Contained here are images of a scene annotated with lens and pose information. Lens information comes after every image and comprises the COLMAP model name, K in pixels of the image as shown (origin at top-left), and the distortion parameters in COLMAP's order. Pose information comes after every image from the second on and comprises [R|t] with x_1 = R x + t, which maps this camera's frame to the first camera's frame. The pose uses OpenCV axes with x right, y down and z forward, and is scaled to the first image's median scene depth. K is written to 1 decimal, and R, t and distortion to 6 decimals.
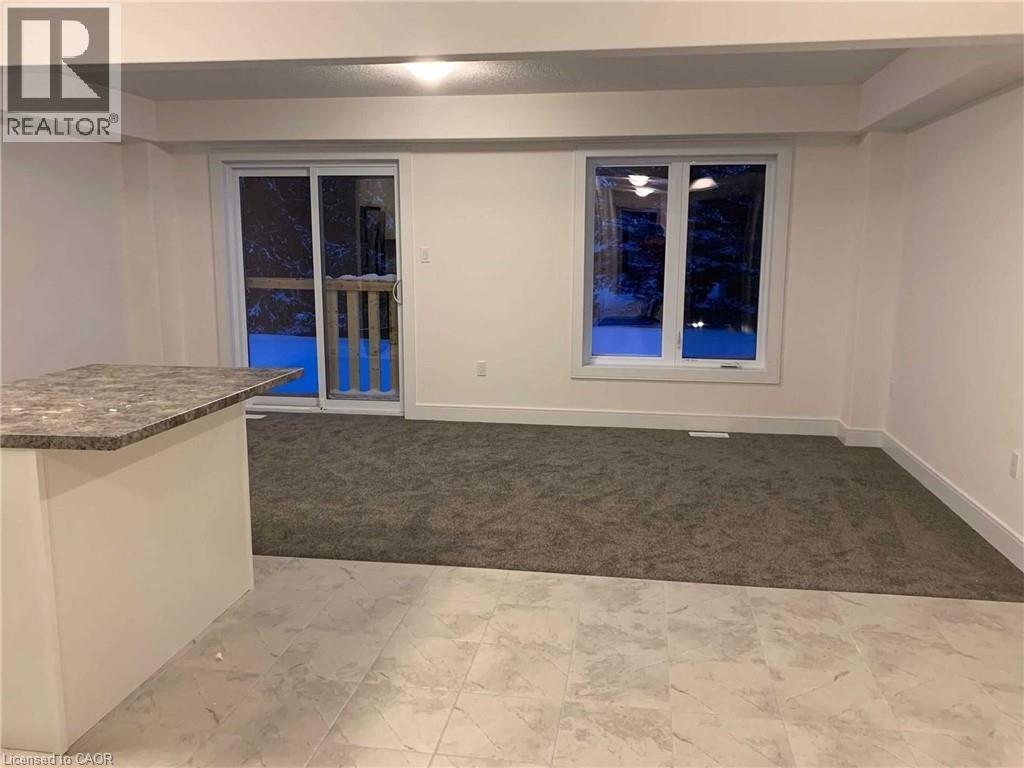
lens RADIAL K [[830.1, 0, 506.5], [0, 830.1, 382.5], [0, 0, 1]] dist [0.061728, -0.080075]
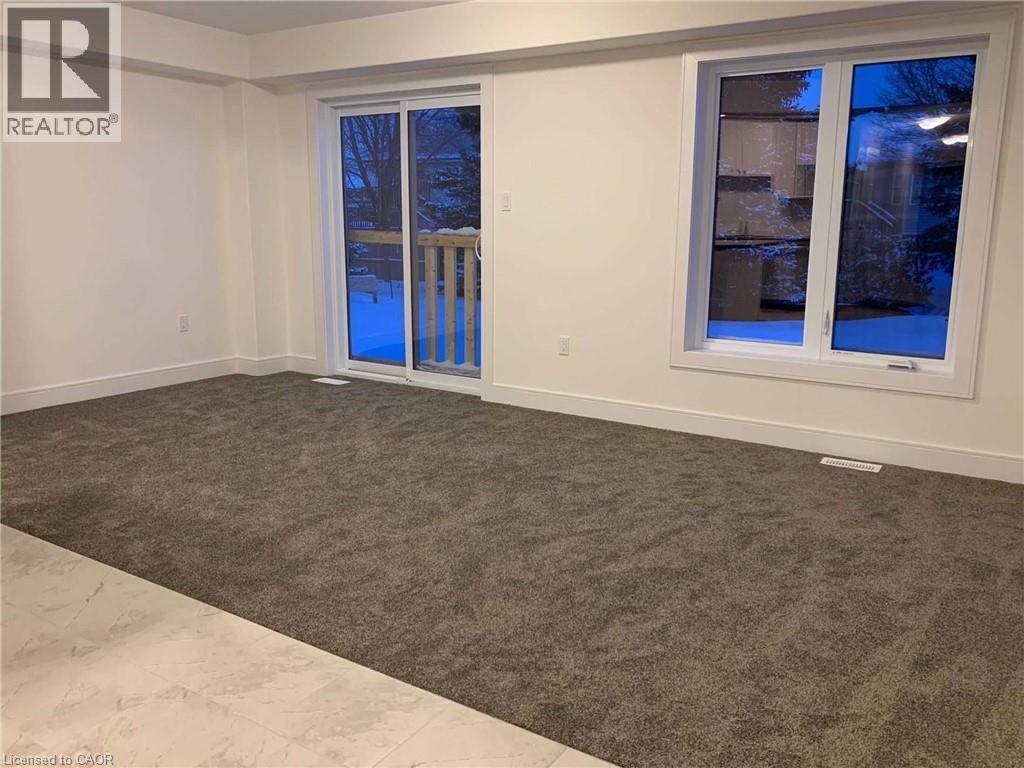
lens RADIAL K [[830.1, 0, 506.5], [0, 830.1, 382.5], [0, 0, 1]] dist [0.061728, -0.080075]
pose [[0.914983, 0.084305, -0.394587, 0.300955], [-0.074203, 0.996407, 0.040822, -0.013063], [0.396611, -0.008072, 0.917951, 0.315403]]
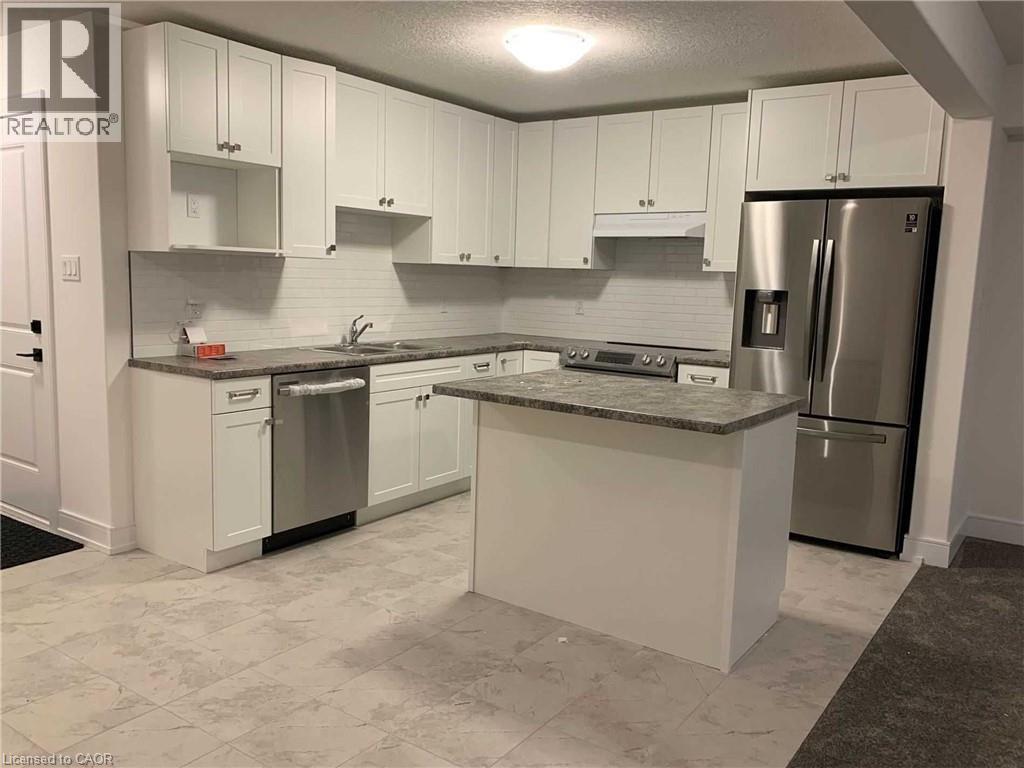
lens RADIAL K [[830.1, 0, 506.5], [0, 830.1, 382.5], [0, 0, 1]] dist [0.061728, -0.080075]
pose [[-0.439019, 0.100821, -0.892803, 0.349753], [-0.180631, 0.963492, 0.197626, -0.110683], [0.880133, 0.248030, -0.404780, 0.715439]]
